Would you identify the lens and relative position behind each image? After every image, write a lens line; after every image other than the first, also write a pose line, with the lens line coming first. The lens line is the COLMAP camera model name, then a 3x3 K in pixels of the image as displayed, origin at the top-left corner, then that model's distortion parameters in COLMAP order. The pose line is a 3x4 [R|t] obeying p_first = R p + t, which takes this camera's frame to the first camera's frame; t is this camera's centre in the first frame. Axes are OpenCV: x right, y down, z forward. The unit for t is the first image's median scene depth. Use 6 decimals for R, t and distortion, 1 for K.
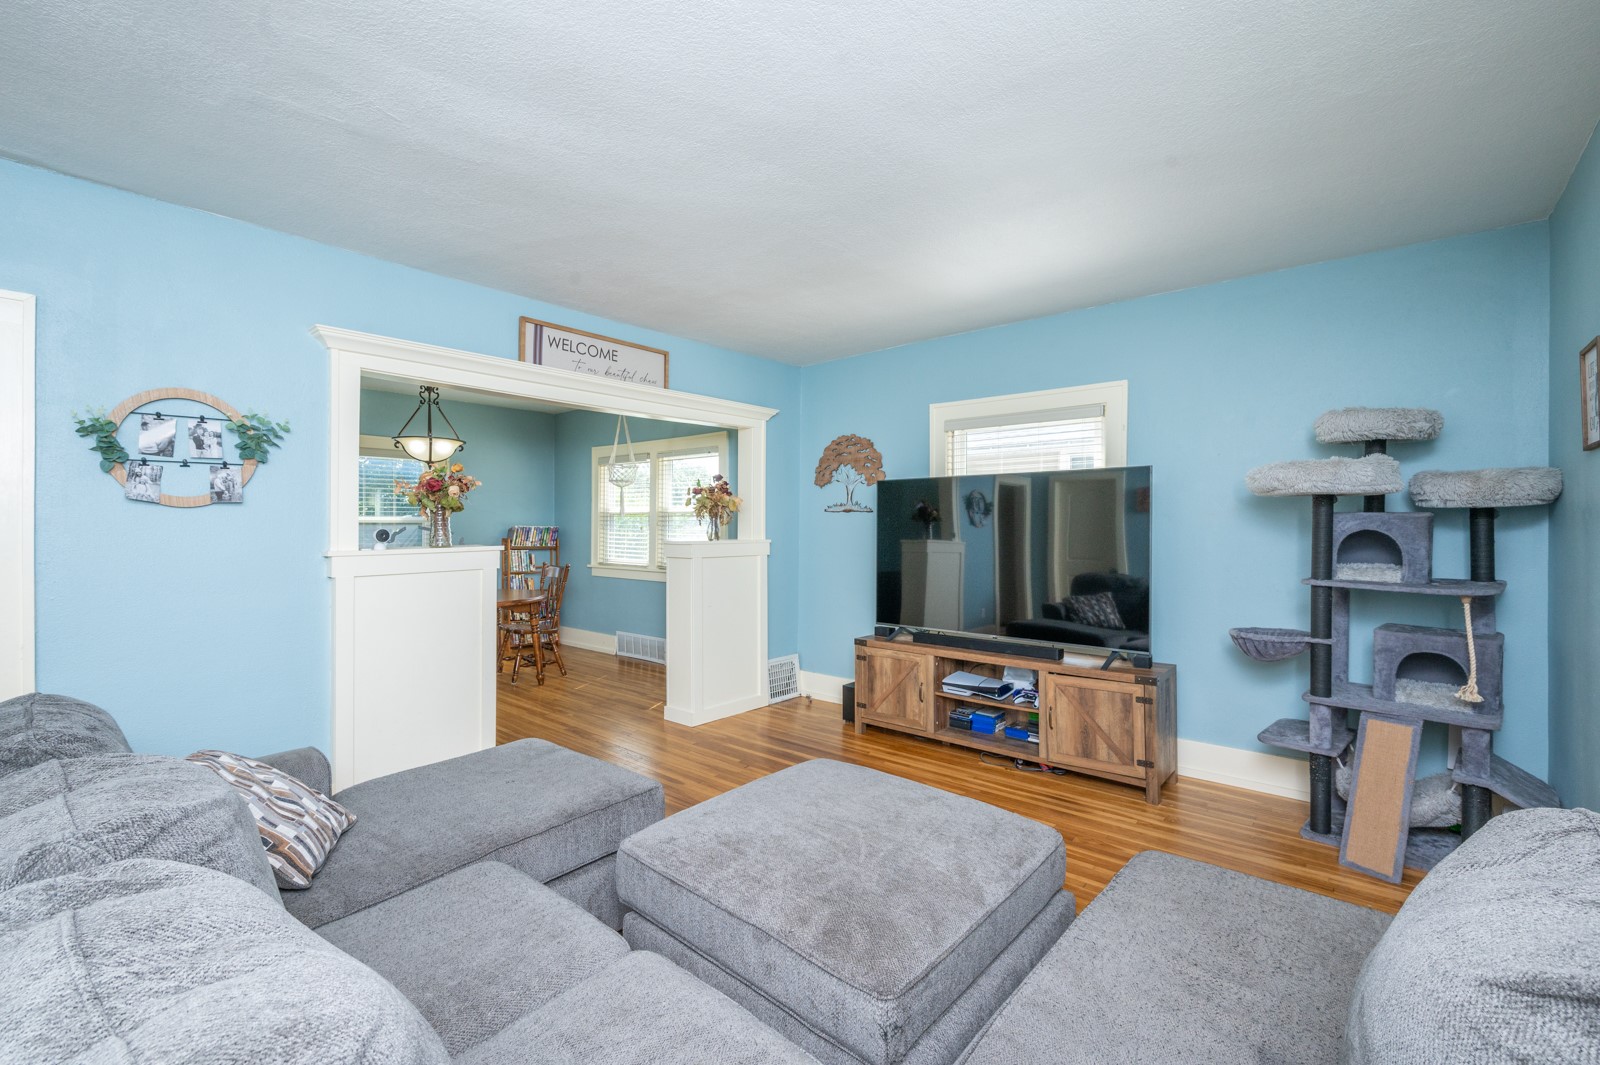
lens RADIAL K [[688.0, 0, 801.5], [0, 688.0, 528.6], [0, 0, 1]] dist [0.007584, -0.004350]
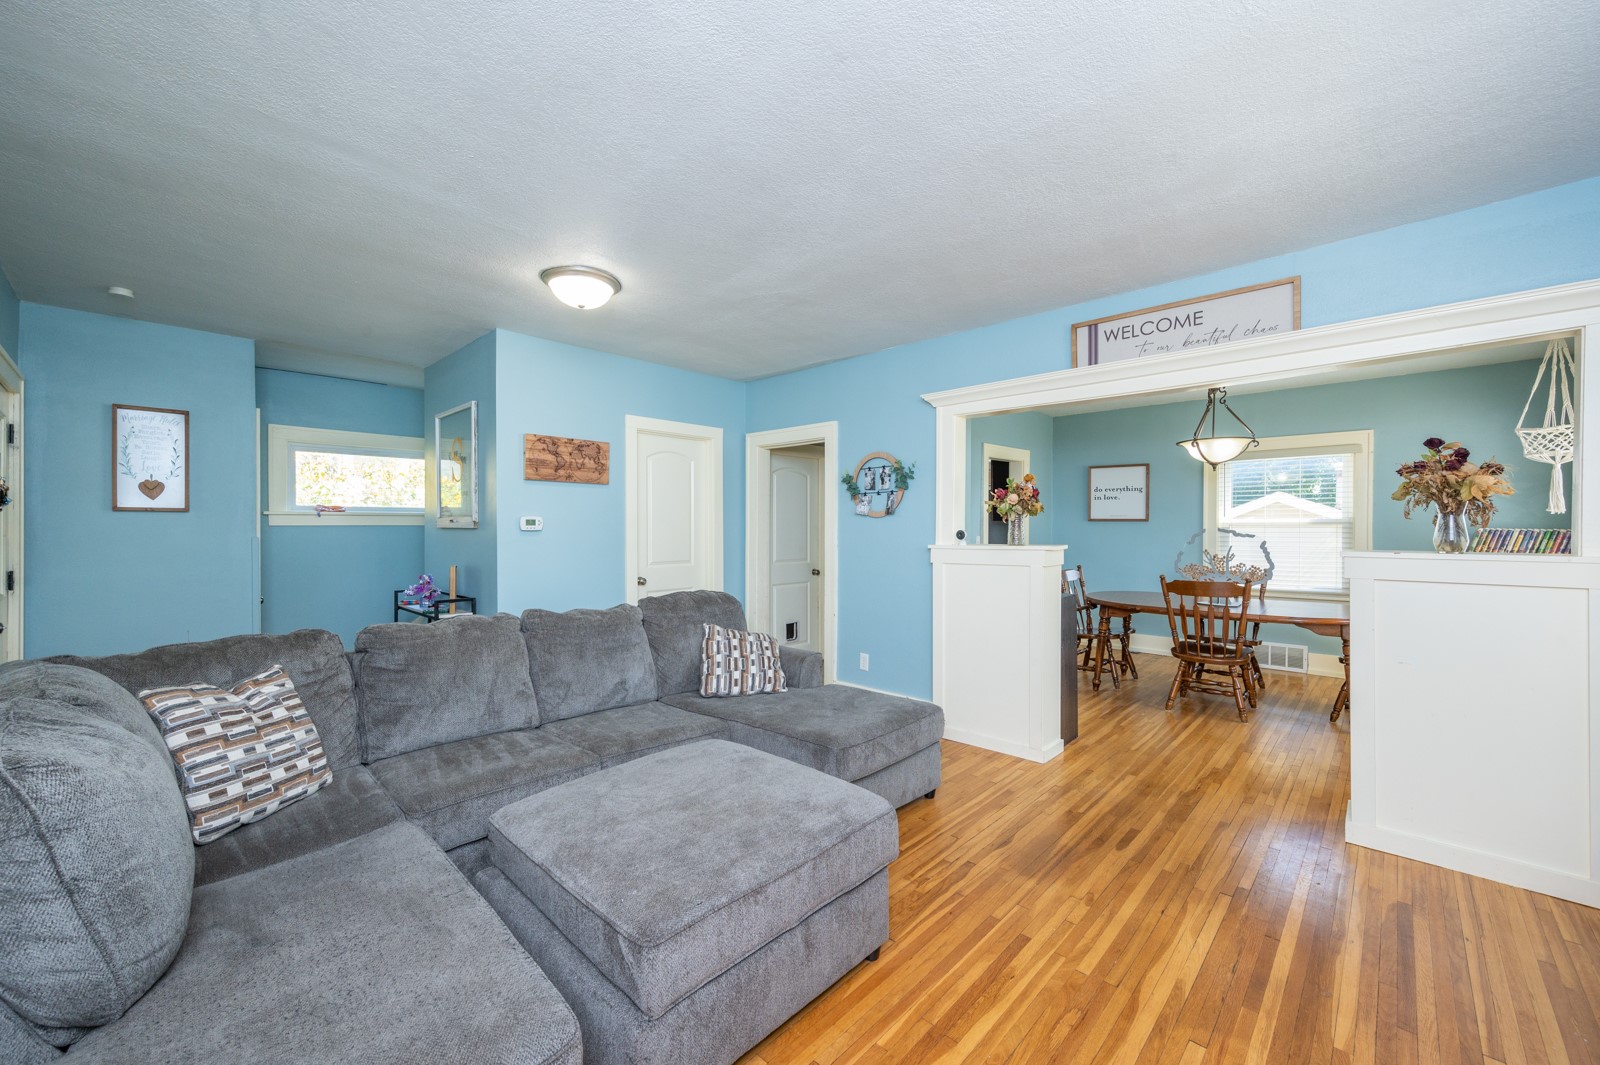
lens RADIAL K [[630.0, 0, 800.0], [0, 630.0, 532.5], [0, 0, 1]] dist [-0.000999, -0.000153]
pose [[-0.059390, 0.007845, -0.998204, 0.719680], [-0.006066, 0.999948, 0.008220, -0.003352], [0.998216, 0.006544, -0.059339, 0.836009]]
